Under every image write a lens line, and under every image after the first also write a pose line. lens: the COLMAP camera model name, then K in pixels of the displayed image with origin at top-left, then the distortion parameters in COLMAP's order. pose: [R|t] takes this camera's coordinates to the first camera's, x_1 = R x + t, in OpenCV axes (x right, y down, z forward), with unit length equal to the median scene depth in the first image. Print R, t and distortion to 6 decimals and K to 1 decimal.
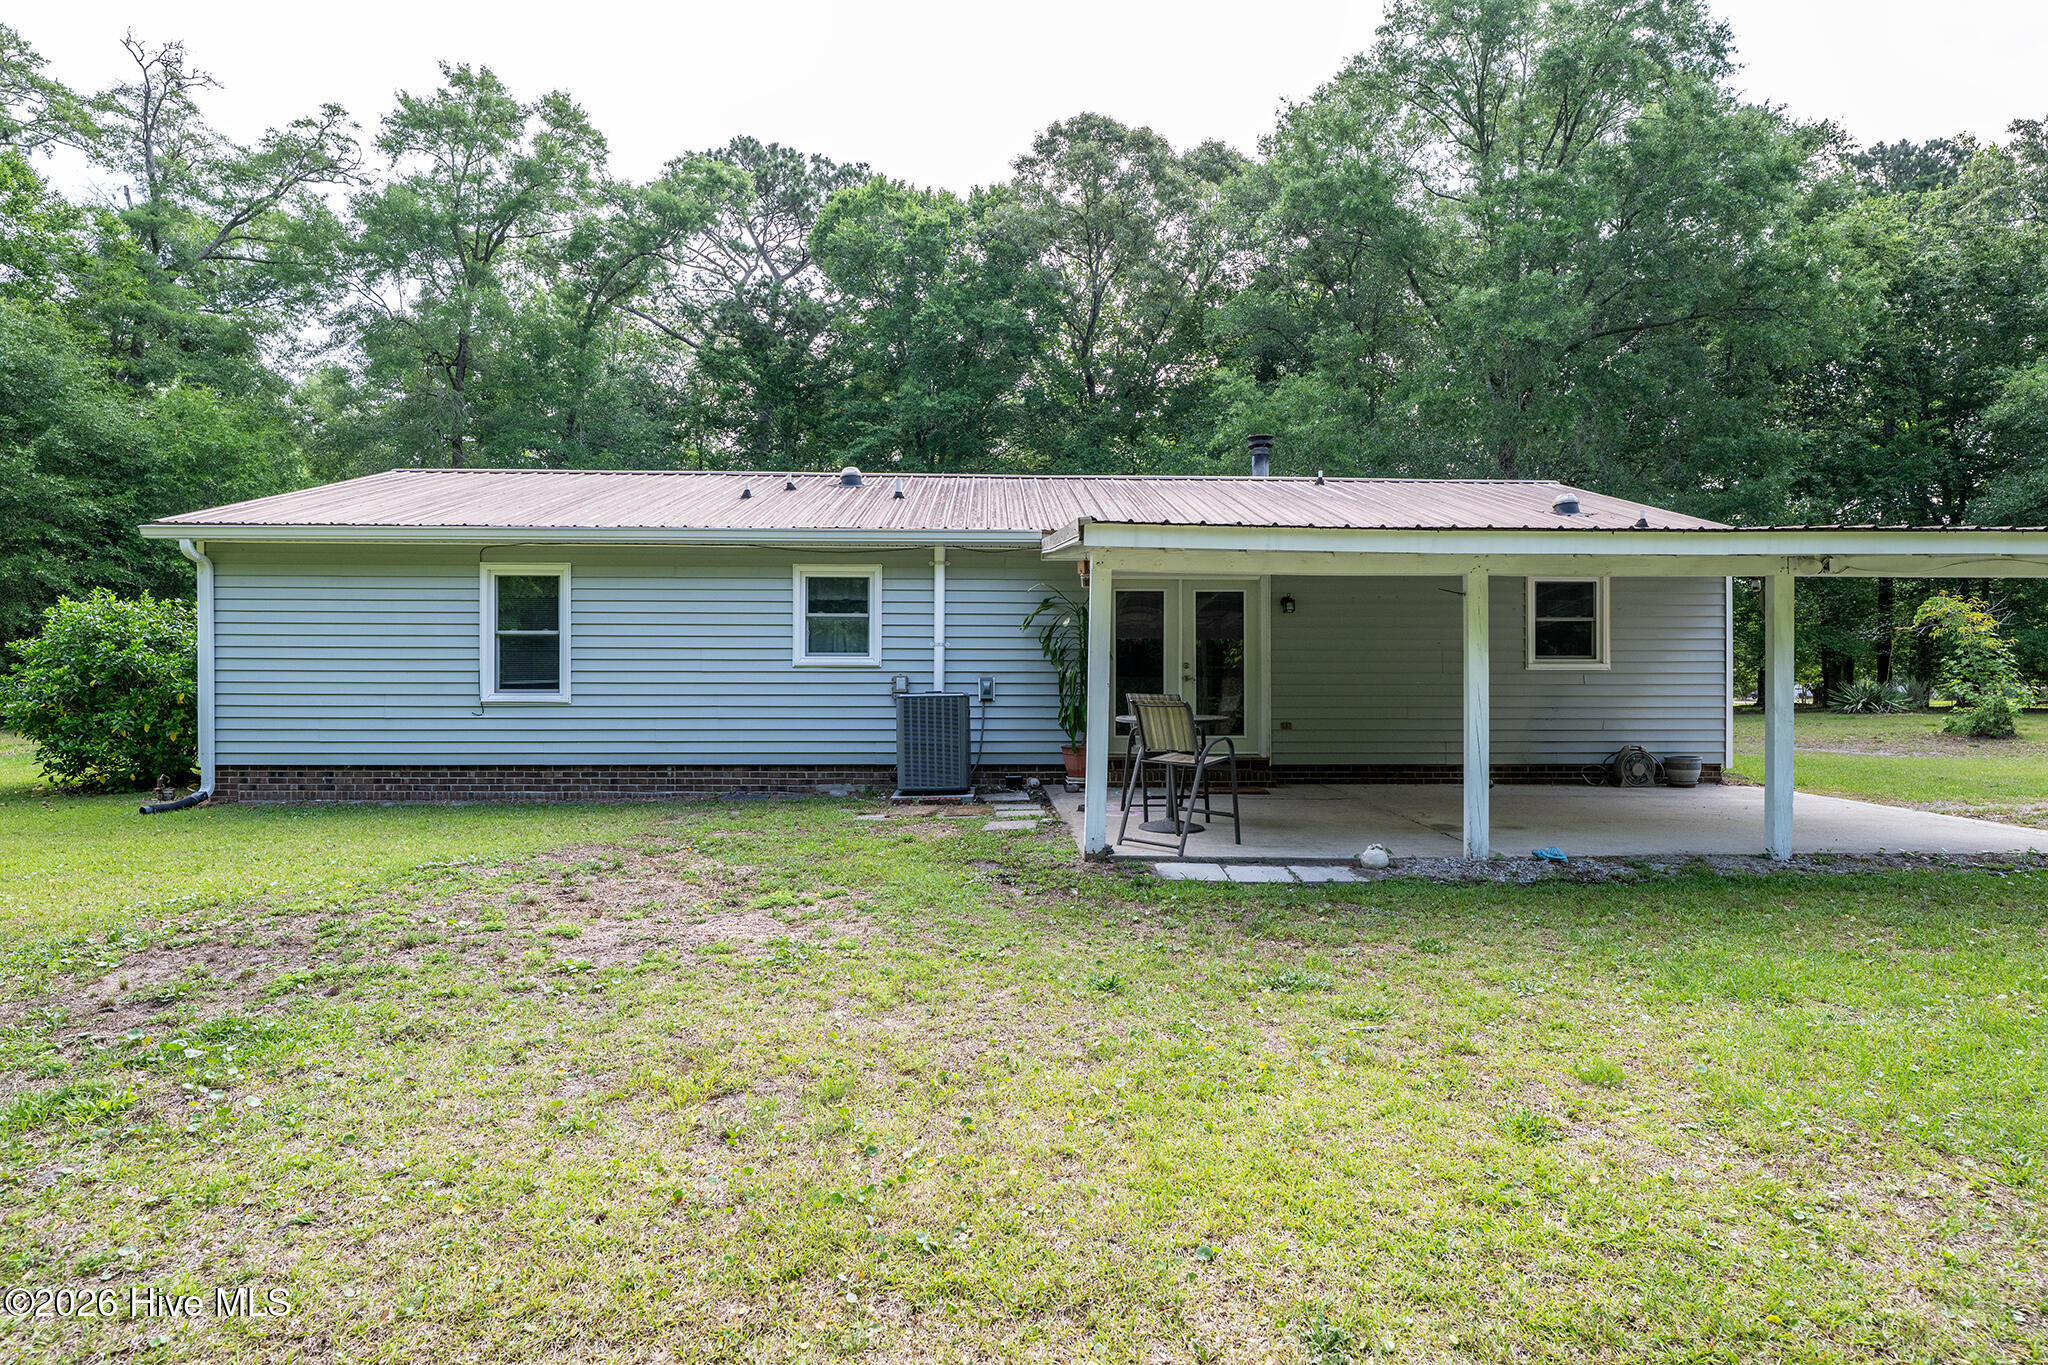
lens RADIAL K [[1052.3, 0, 1026.6], [0, 1052.3, 690.1], [0, 0, 1]] dist [-0.001279, 0.001319]
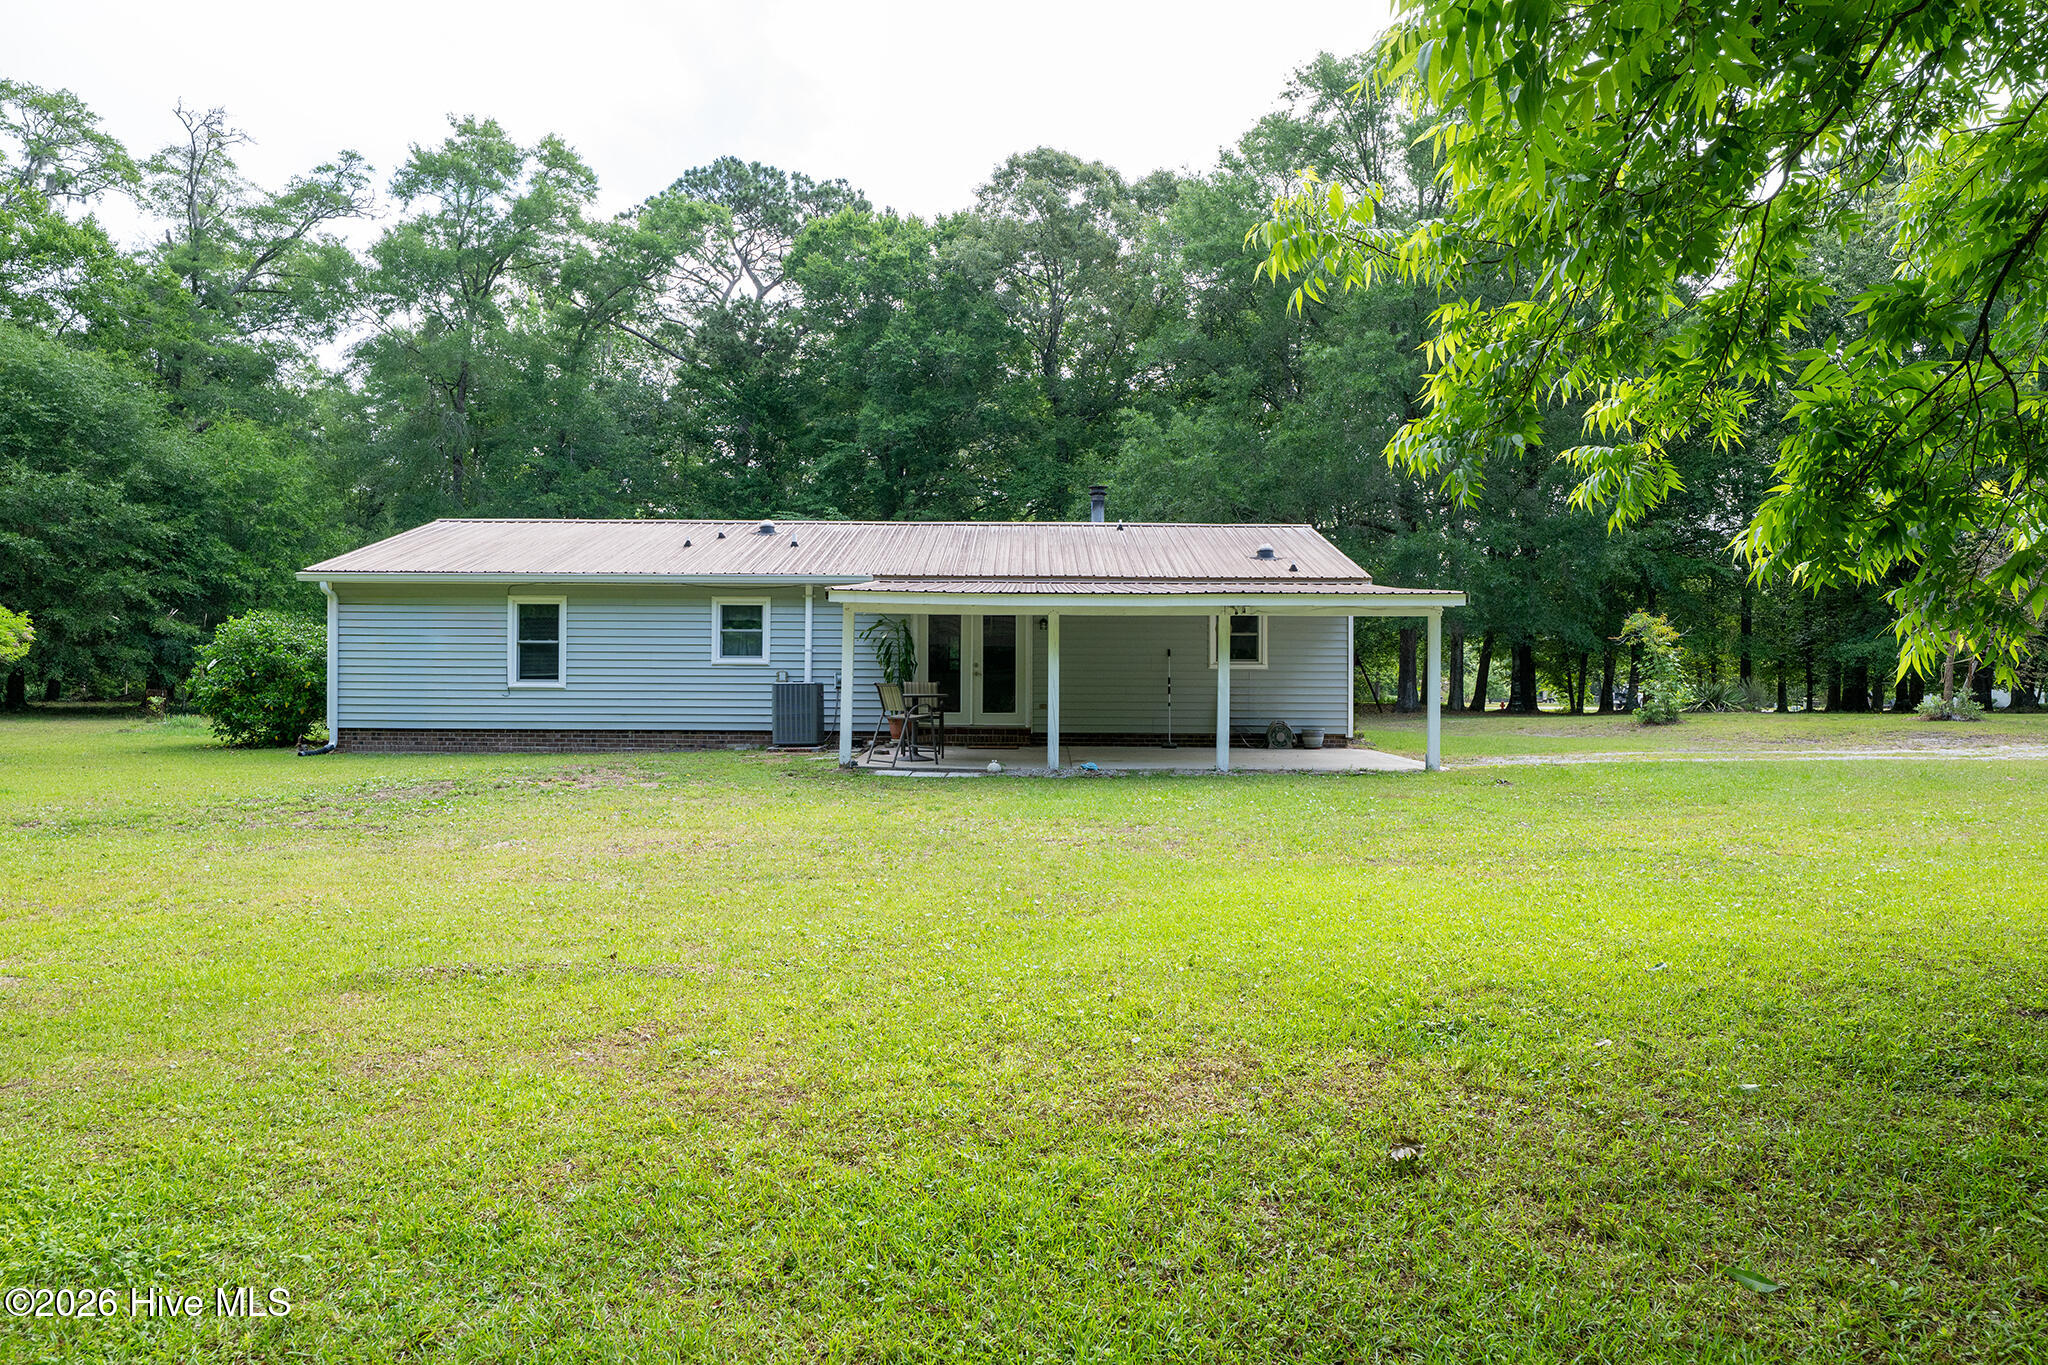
lens RADIAL K [[1219.7, 0, 1023.8], [0, 1219.7, 683.0], [0, 0, 1]] dist [0.001616, -0.001530]
pose [[0.999122, 0.004230, -0.041691, 0.117521], [-0.004735, 0.999917, -0.012005, 0.008837], [0.041637, 0.012192, 0.999058, -0.286056]]
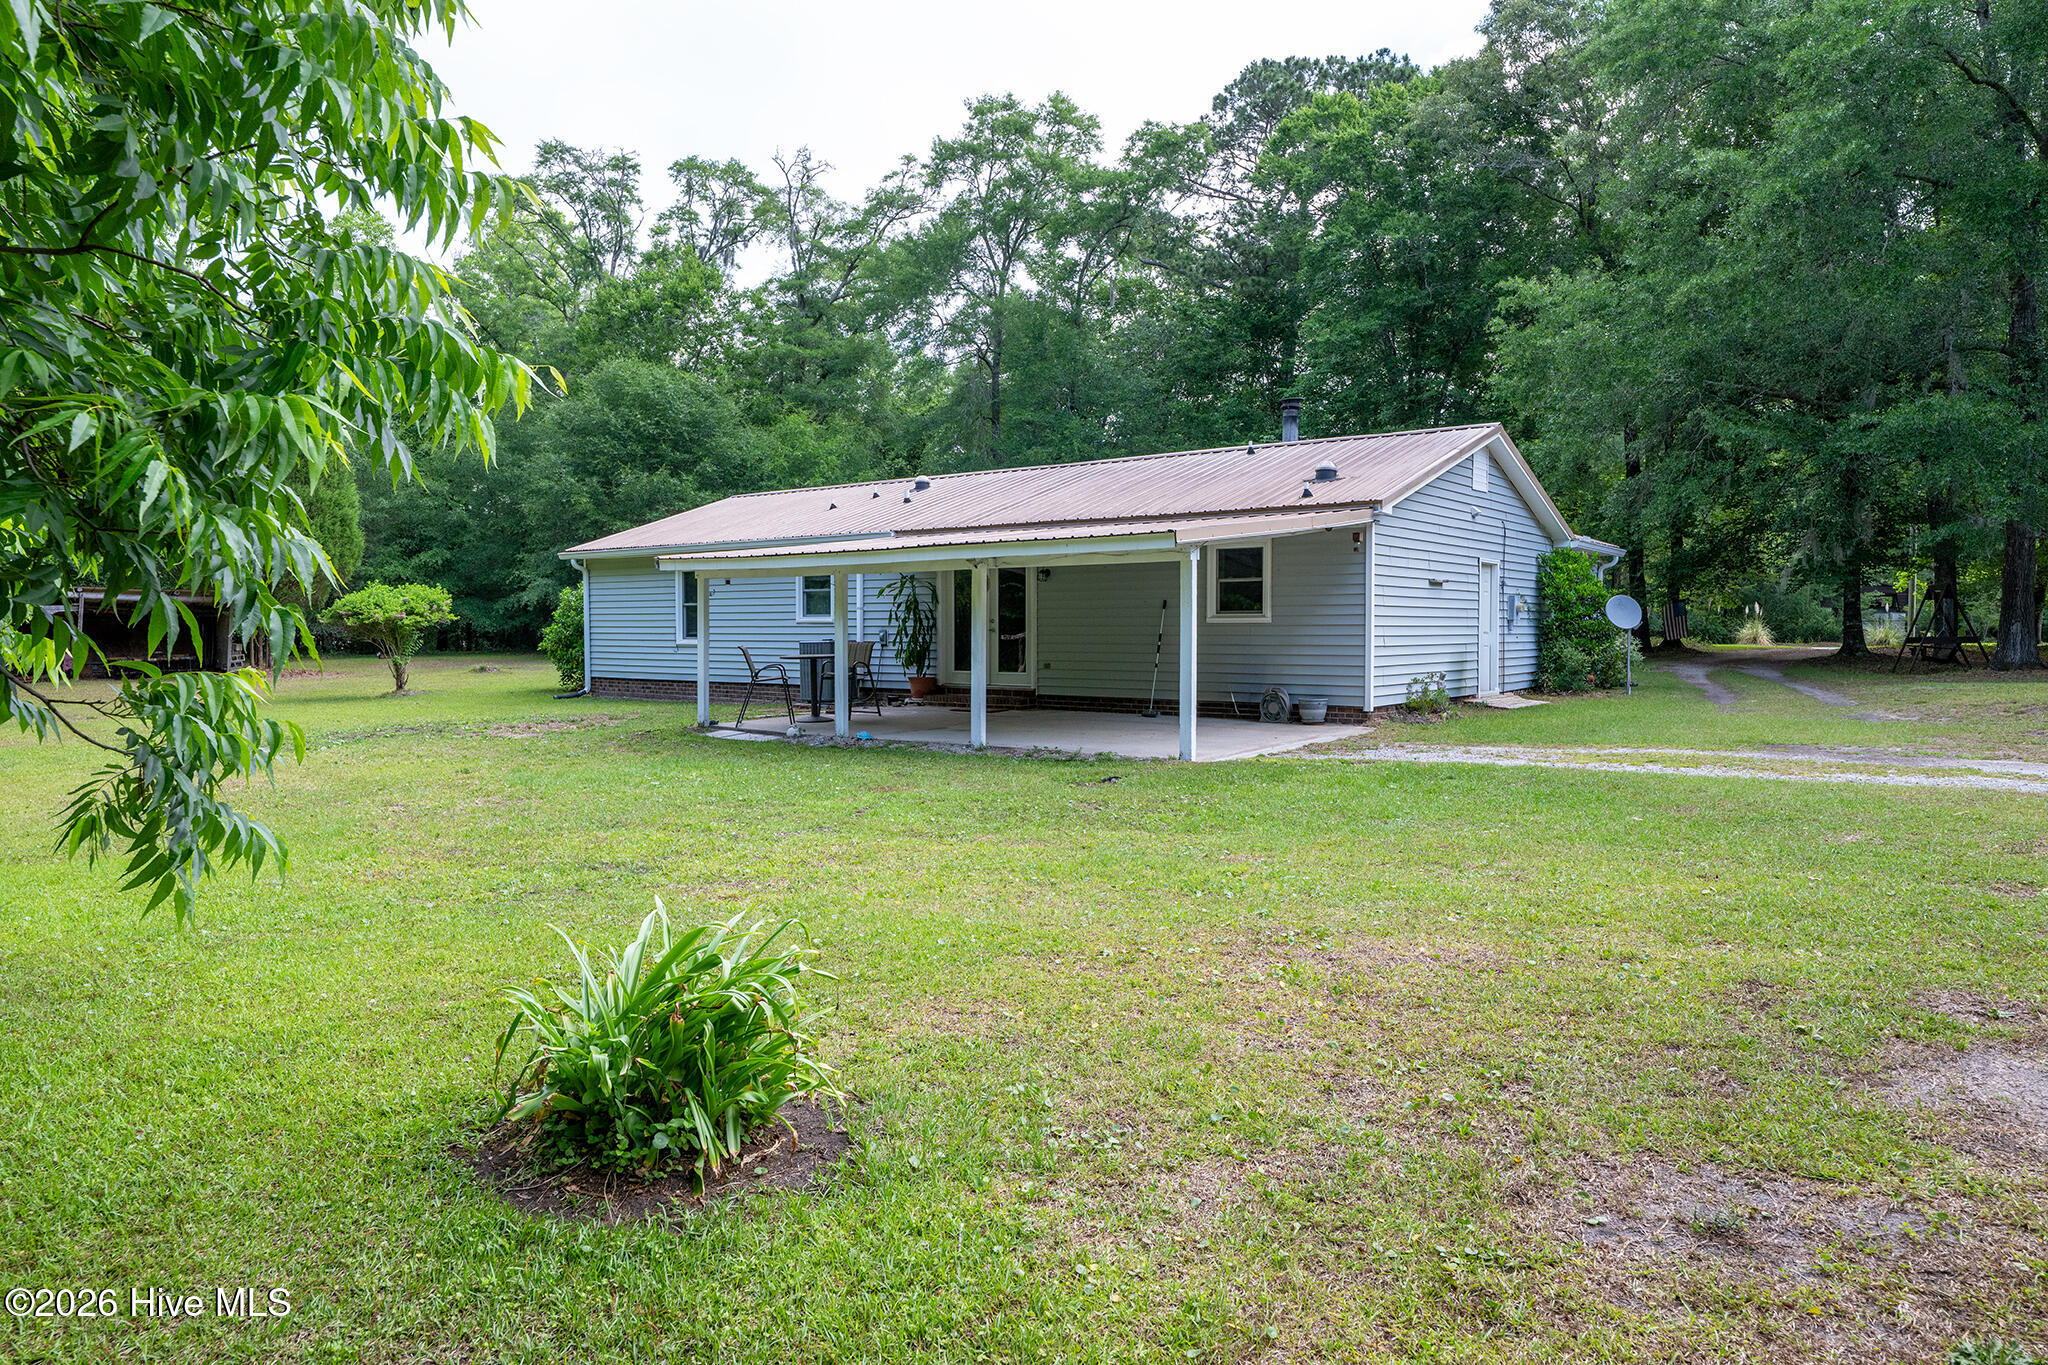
lens RADIAL K [[1292.5, 0, 1006.2], [0, 1292.5, 673.2], [0, 0, 1]] dist [-0.011007, -0.001265]
pose [[0.764252, 0.020139, -0.644603, 0.512259], [0.003453, 0.999370, 0.035316, -0.005943], [0.644909, -0.029216, 0.763701, -0.116882]]
